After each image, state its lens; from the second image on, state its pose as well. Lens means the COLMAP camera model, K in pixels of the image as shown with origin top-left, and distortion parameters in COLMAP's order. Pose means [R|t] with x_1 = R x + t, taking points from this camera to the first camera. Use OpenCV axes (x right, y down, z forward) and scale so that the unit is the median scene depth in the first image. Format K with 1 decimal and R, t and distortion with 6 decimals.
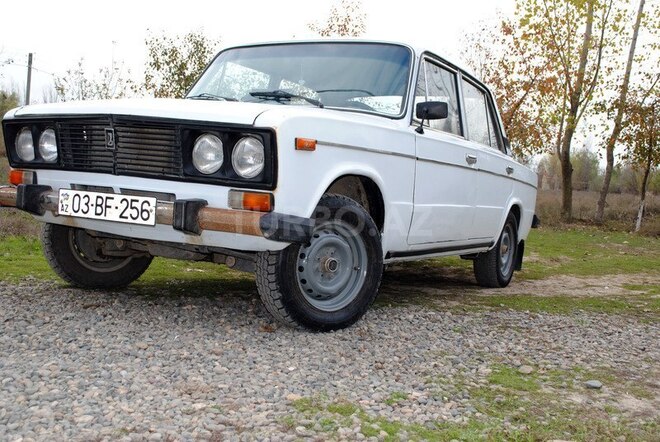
lens RADIAL K [[735.3, 0, 330.0], [0, 735.3, 221.0], [0, 0, 1]] dist [-0.004714, 0.001202]
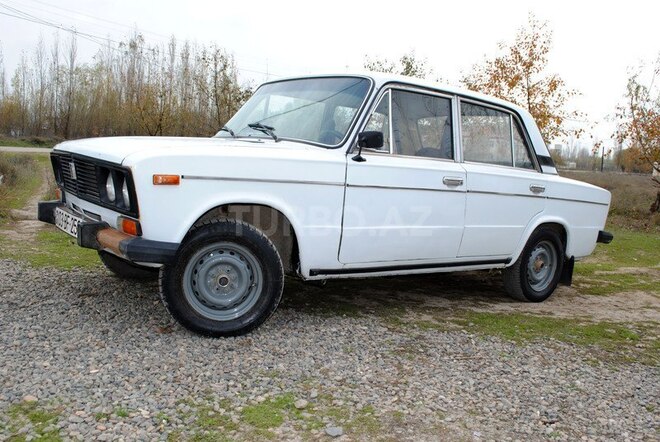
lens RADIAL K [[595.5, 0, 330.0], [0, 595.5, 221.0], [0, 0, 1]] dist [-0.015932, -0.002138]
pose [[0.914818, 0.048003, -0.401004, 0.539353], [-0.036944, 0.998695, 0.035272, -0.075021], [0.402174, -0.017452, 0.915397, 0.221813]]
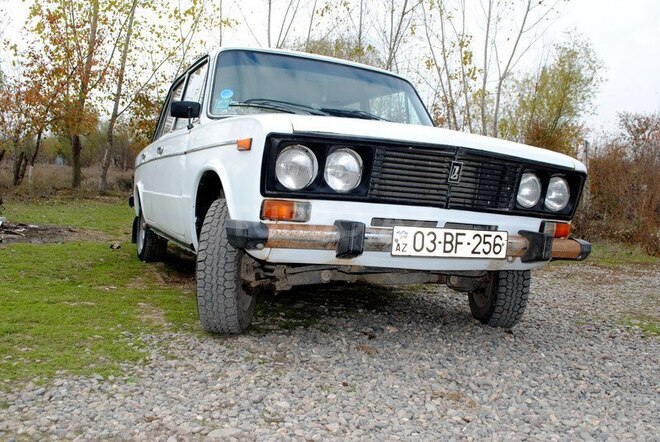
lens RADIAL K [[595.5, 0, 330.0], [0, 595.5, 221.0], [0, 0, 1]] dist [-0.015932, -0.002138]
pose [[0.594191, -0.061956, 0.801934, -1.017332], [0.005891, 0.997337, 0.072688, -0.105263], [-0.804302, -0.038466, 0.592974, 0.666403]]
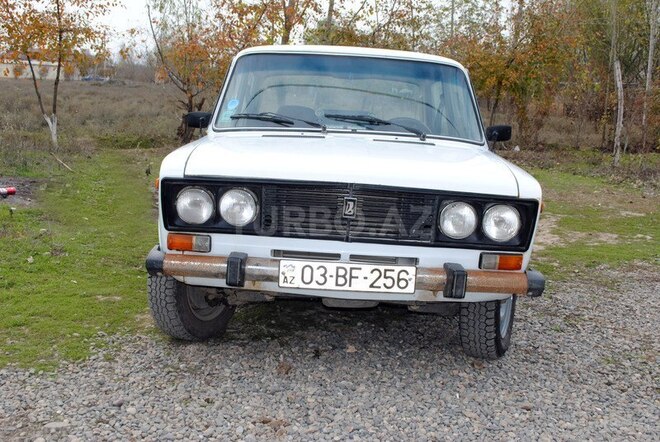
lens RADIAL K [[770.1, 0, 330.0], [0, 770.1, 221.0], [0, 0, 1]] dist [-0.005710, -0.001513]
pose [[0.868940, -0.099703, 0.484770, -0.812666], [0.032102, 0.988790, 0.145823, -0.242407], [-0.493875, -0.111150, 0.862400, 0.134265]]
